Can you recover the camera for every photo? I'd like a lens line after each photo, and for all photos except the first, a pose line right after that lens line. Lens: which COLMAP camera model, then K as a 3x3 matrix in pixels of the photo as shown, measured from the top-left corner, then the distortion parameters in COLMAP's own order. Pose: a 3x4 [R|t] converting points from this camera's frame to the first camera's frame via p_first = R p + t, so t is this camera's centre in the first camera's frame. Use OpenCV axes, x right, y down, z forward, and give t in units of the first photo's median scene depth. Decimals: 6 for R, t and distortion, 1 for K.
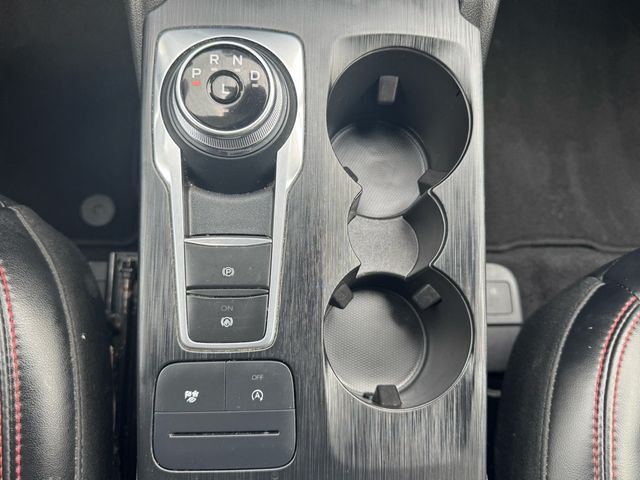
lens RADIAL K [[500.4, 0, 324.8], [0, 500.4, 246.2], [0, 0, 1]] dist [-0.012367, -0.005756]
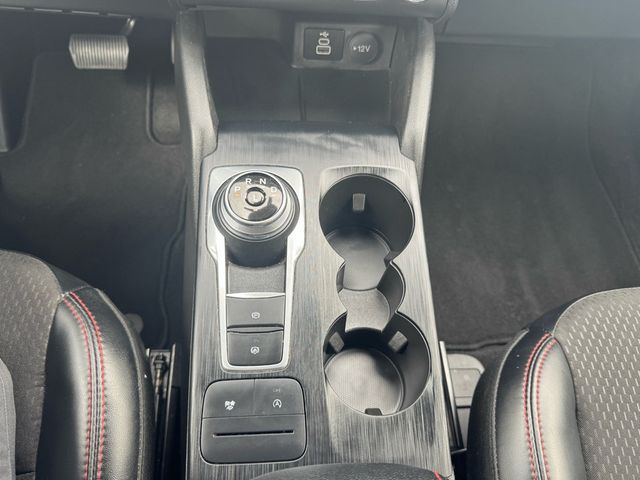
lens RADIAL K [[500.4, 0, 319.4], [0, 500.4, 242.2], [0, 0, 1]] dist [-0.012367, -0.005756]
pose [[0.999178, -0.038746, 0.011930, -0.016099], [0.040527, 0.946857, -0.319092, 0.303783], [0.001067, 0.319313, 0.947649, -0.425044]]
